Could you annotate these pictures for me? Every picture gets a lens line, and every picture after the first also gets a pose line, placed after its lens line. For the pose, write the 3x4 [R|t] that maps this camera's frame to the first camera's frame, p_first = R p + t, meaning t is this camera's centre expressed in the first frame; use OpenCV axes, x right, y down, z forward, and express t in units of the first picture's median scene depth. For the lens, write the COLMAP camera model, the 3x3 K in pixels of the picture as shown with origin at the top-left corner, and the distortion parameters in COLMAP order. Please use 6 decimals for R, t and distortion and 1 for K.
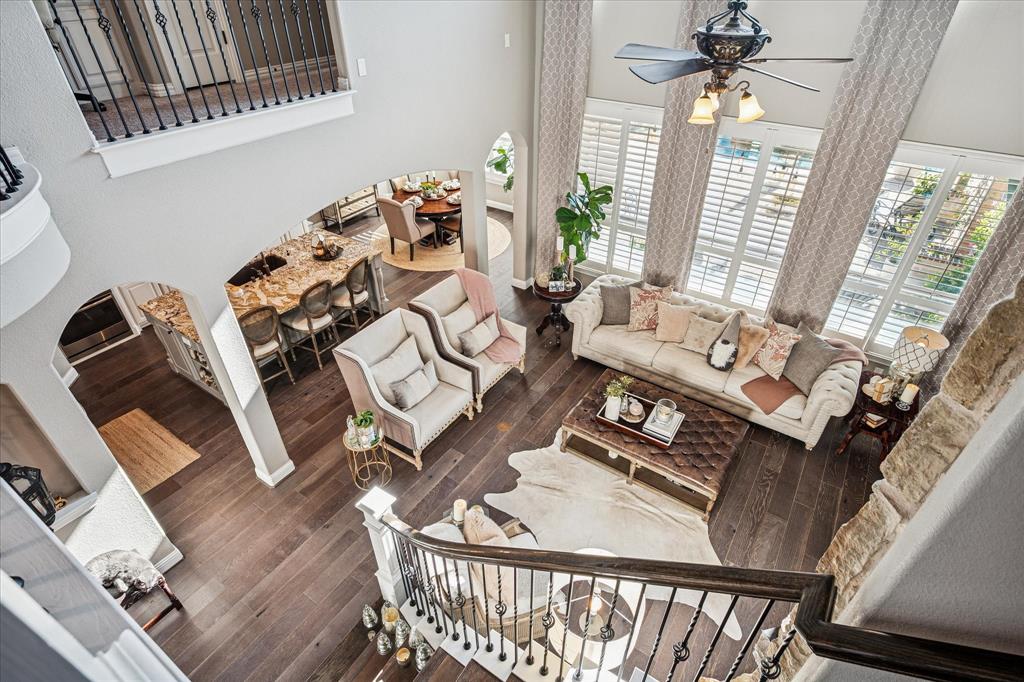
lens RADIAL K [[526.1, 0, 511.7], [0, 526.1, 334.0], [0, 0, 1]] dist [0.005597, 0.001686]
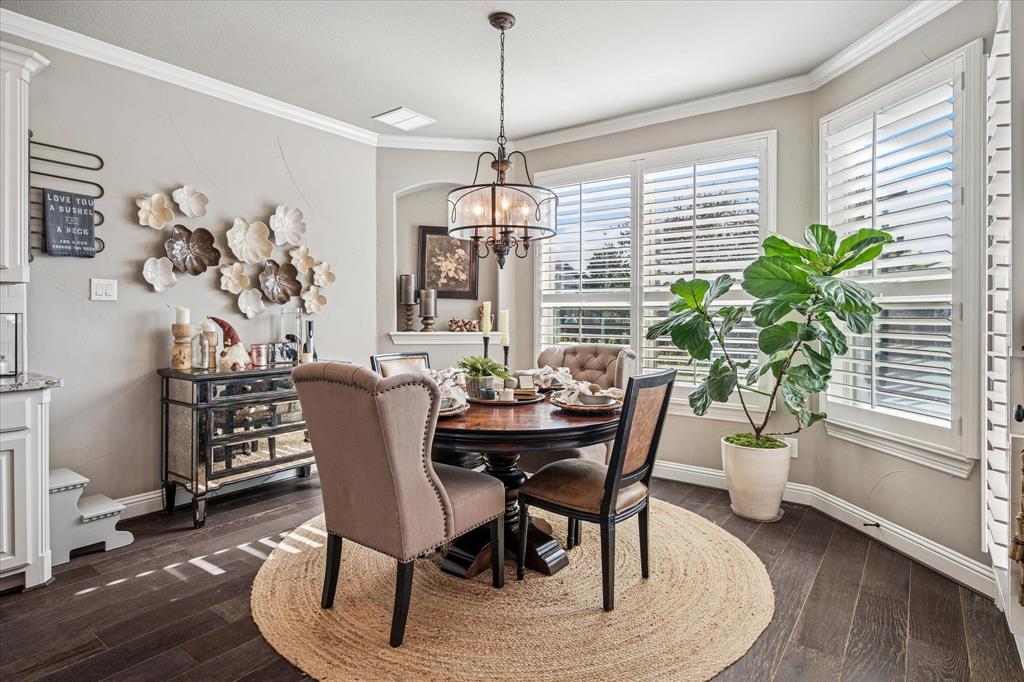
lens RADIAL K [[526.1, 0, 511.7], [0, 526.1, 334.0], [0, 0, 1]] dist [0.005597, 0.001686]
pose [[0.999071, 0.007090, -0.042506, -0.131009], [-0.029805, 0.826081, -0.562762, -0.122547], [0.031123, 0.563506, 0.825525, 0.735142]]
